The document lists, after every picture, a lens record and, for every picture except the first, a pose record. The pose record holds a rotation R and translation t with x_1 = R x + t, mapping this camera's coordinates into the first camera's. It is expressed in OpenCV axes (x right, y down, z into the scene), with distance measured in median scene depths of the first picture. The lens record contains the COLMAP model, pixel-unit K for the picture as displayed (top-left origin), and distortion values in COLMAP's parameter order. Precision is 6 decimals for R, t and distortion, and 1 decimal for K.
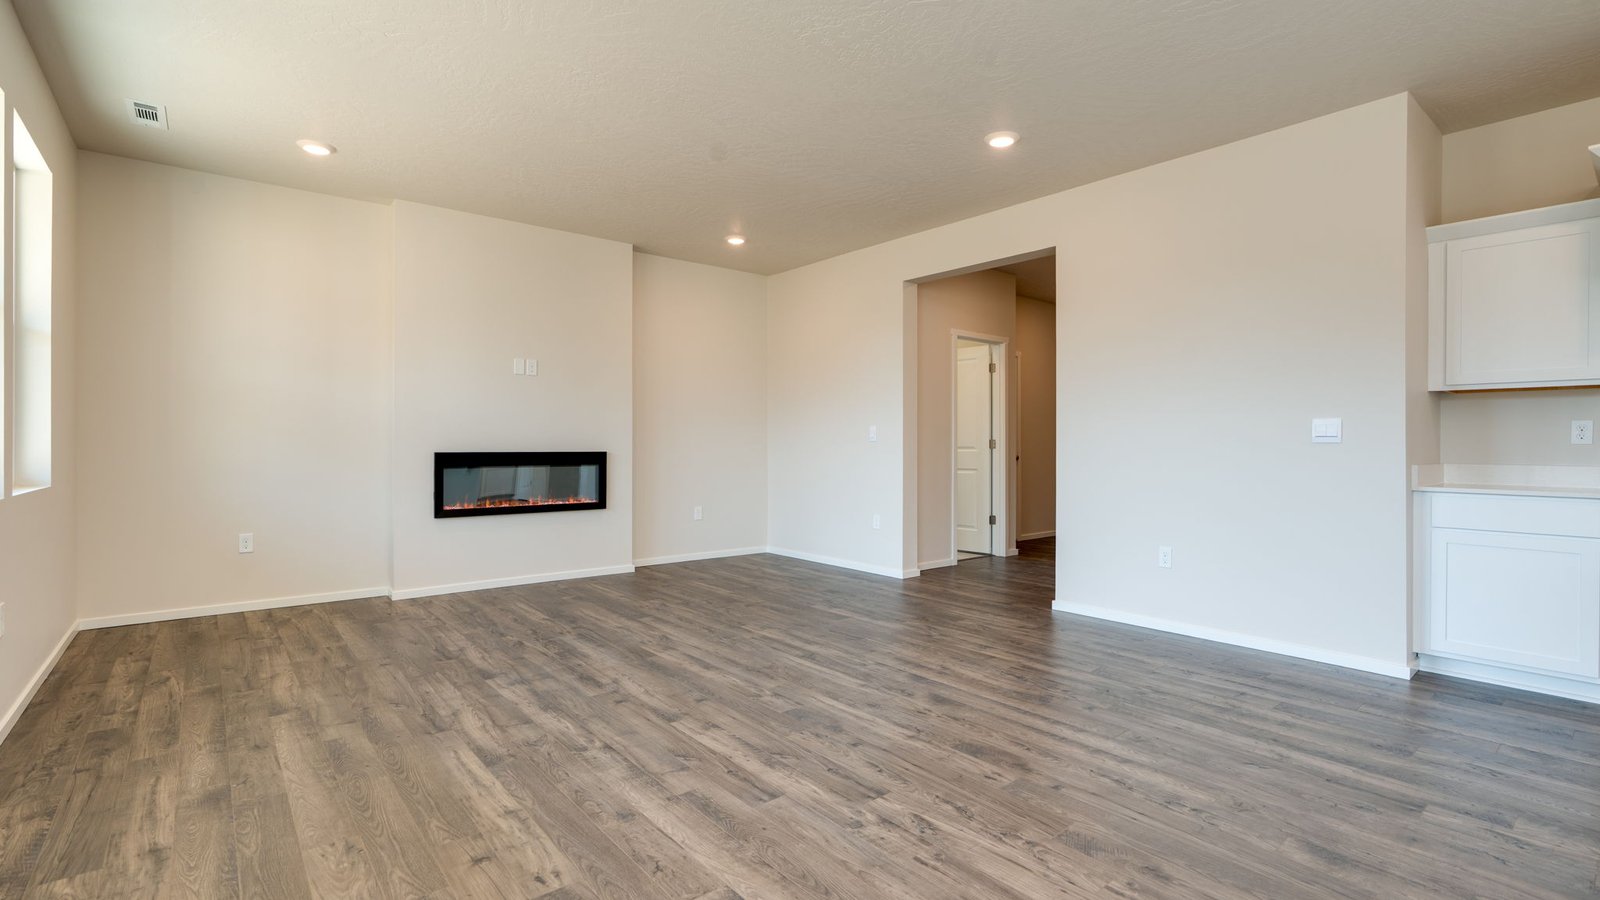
lens RADIAL K [[721.6, 0, 800.0], [0, 721.6, 450.0], [0, 0, 1]] dist [-0.006929, 0.000751]
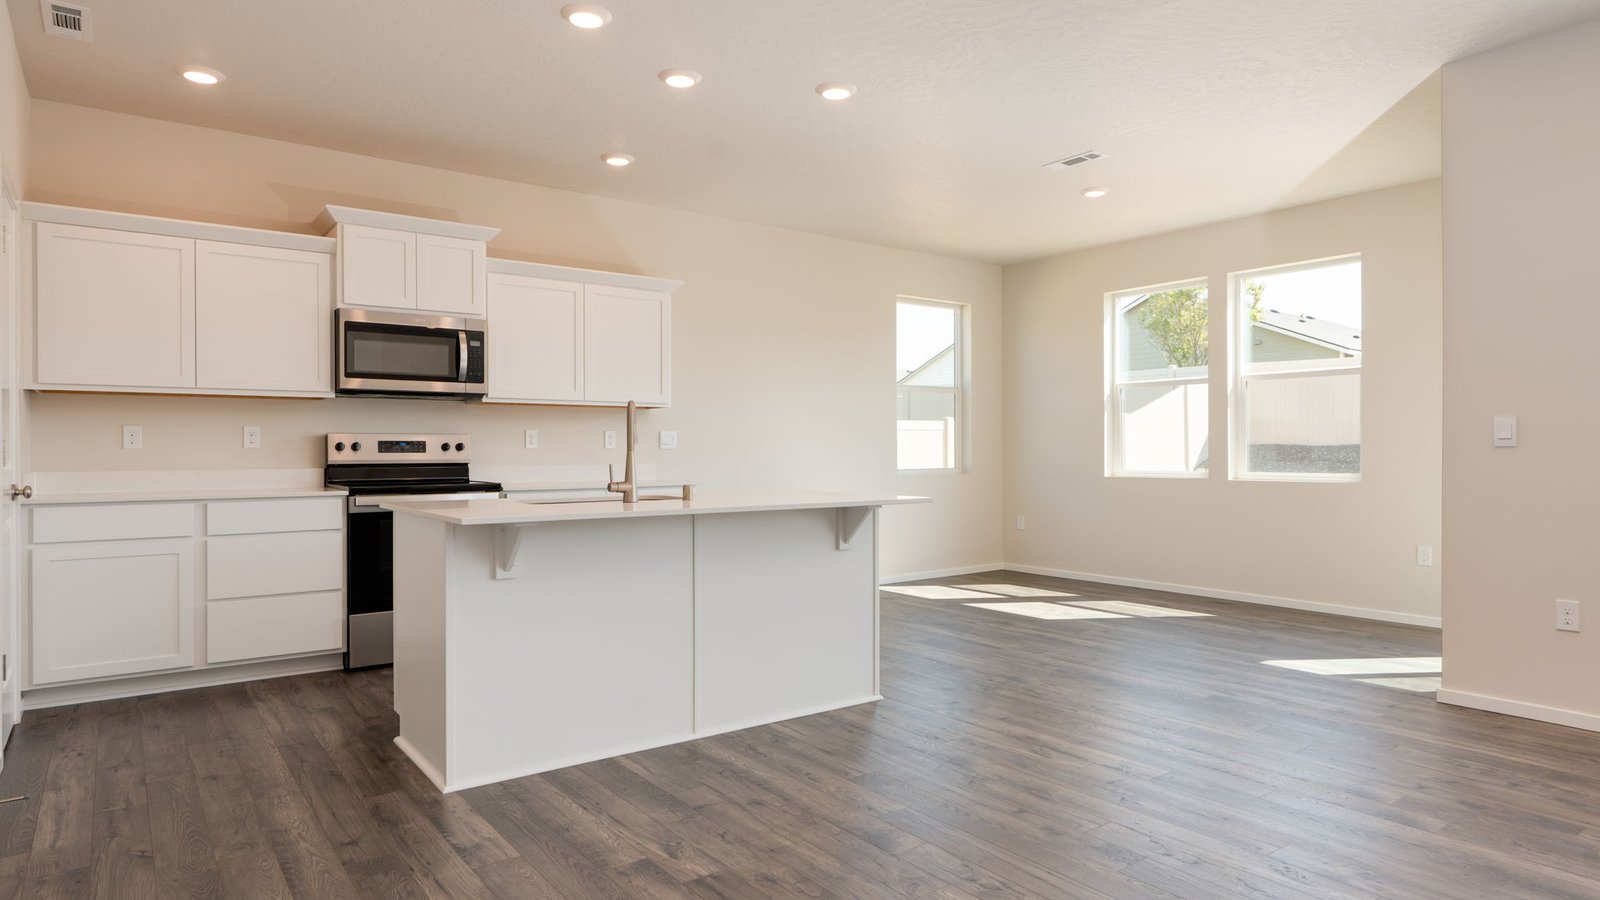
lens RADIAL K [[920.5, 0, 800.0], [0, 920.5, 450.0], [0, 0, 1]] dist [-0.001460, 0.001013]
pose [[-0.998704, -0.001737, 0.050859, 0.429541], [-0.001263, 0.999955, 0.009358, -0.011526], [-0.050873, 0.009282, -0.998662, 1.287959]]
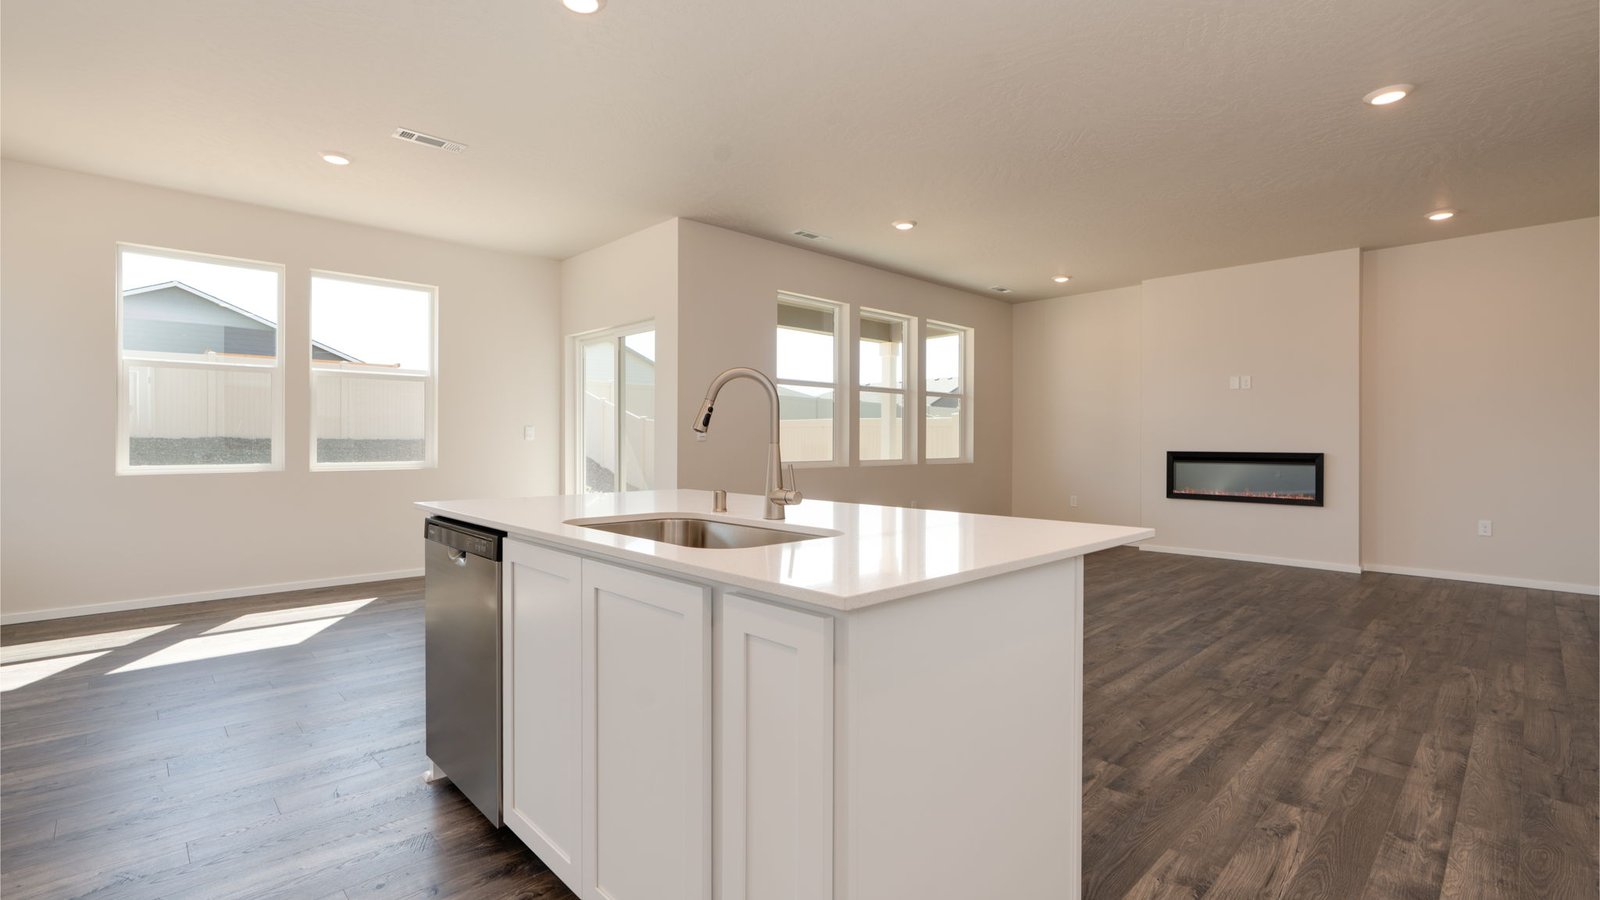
lens RADIAL K [[716.3, 0, 799.8], [0, 716.3, 442.7], [0, 0, 1]] dist [-0.004419, 0.001287]
pose [[0.078696, -0.002262, -0.996896, 1.215423], [-0.011957, 0.999923, -0.003212, -0.000213], [0.996827, 0.012172, 0.078663, 0.252762]]
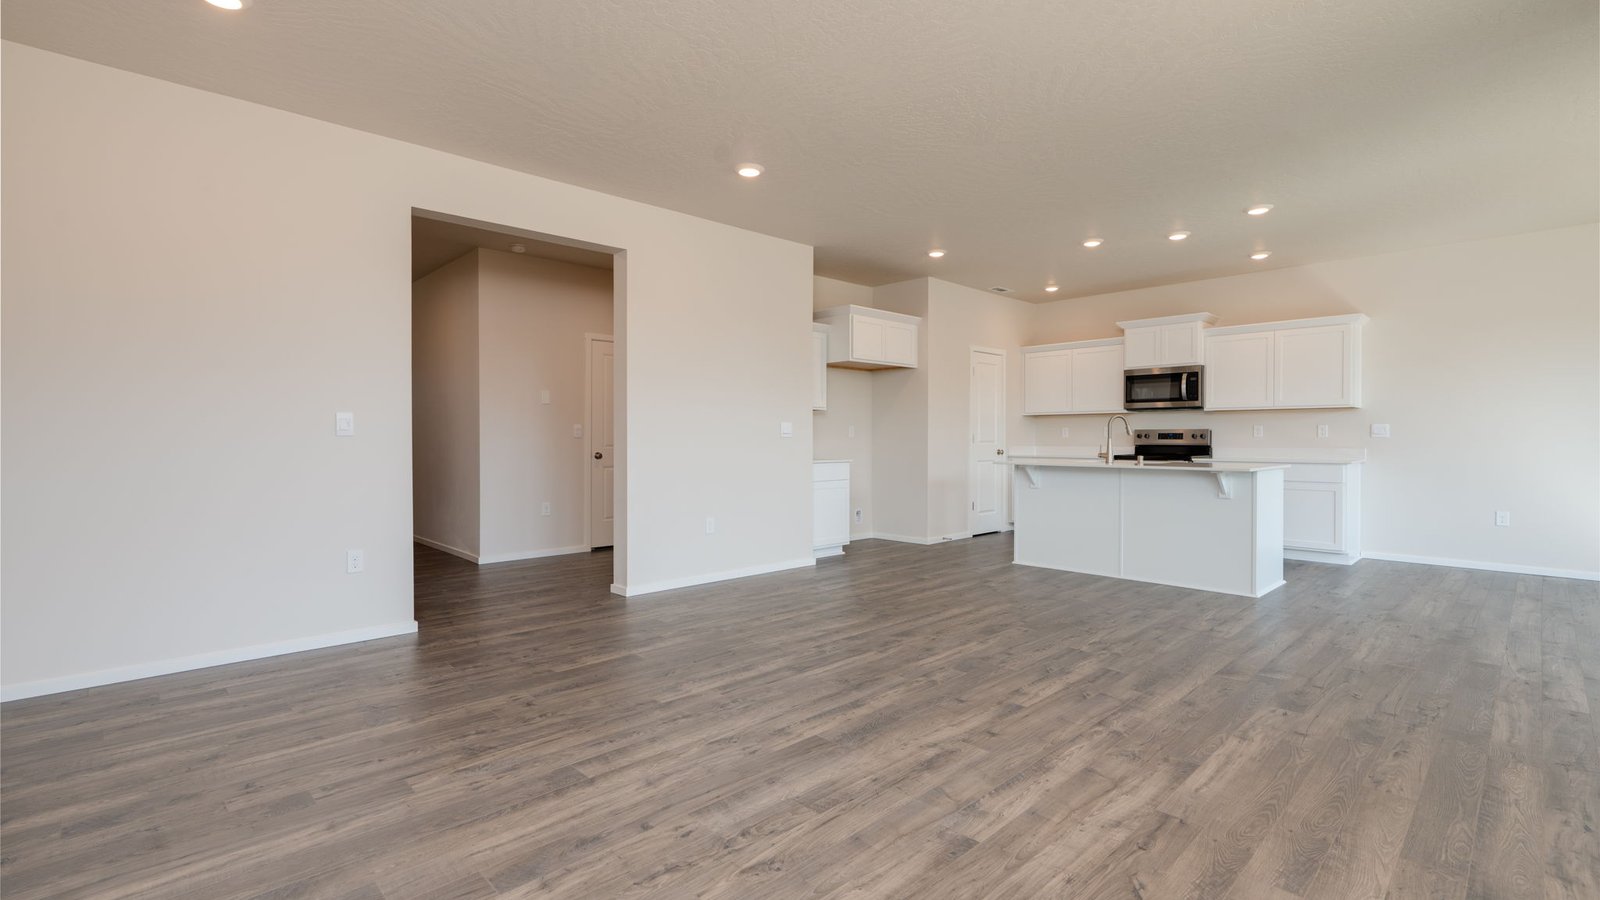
lens RADIAL K [[716.3, 0, 799.8], [0, 716.3, 442.7], [0, 0, 1]] dist [-0.004419, 0.001287]
pose [[-0.073781, -0.010653, 0.997218, -0.957920], [0.008337, 0.999901, 0.011298, -0.016169], [-0.997240, 0.009148, -0.073685, 1.127776]]
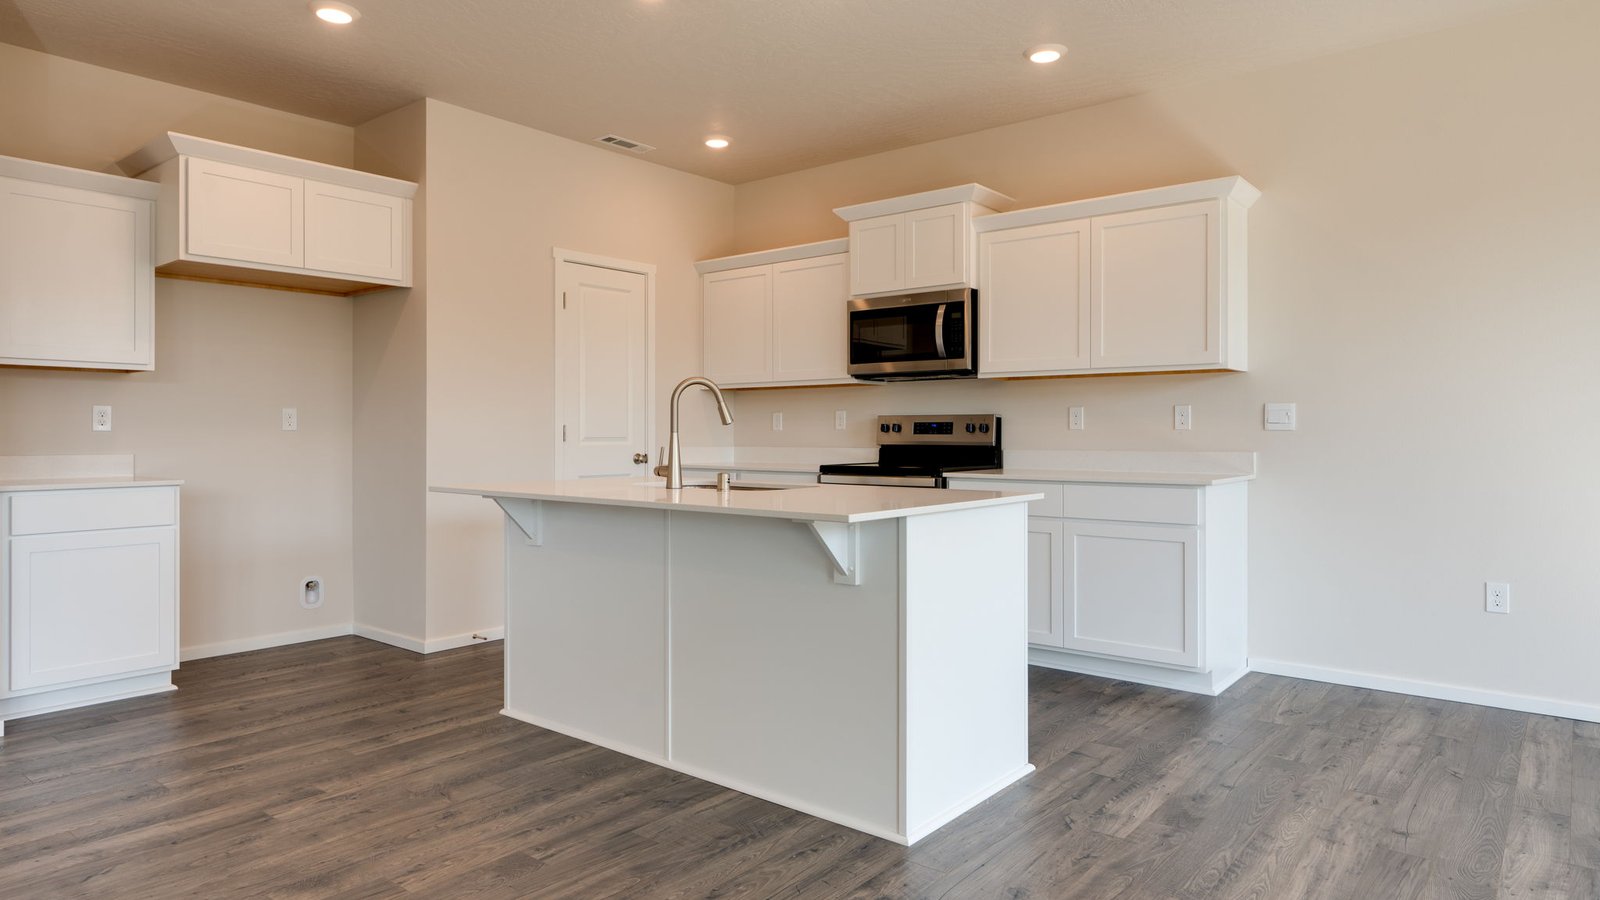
lens RADIAL K [[954.0, 0, 796.1], [0, 954.0, 436.0], [0, 0, 1]] dist [-0.001731, 0.002164]
pose [[-0.192317, -0.007658, 0.981303, -0.311320], [0.008245, 0.999922, 0.009419, -0.005613], [-0.981298, 0.009903, -0.192238, 0.341235]]
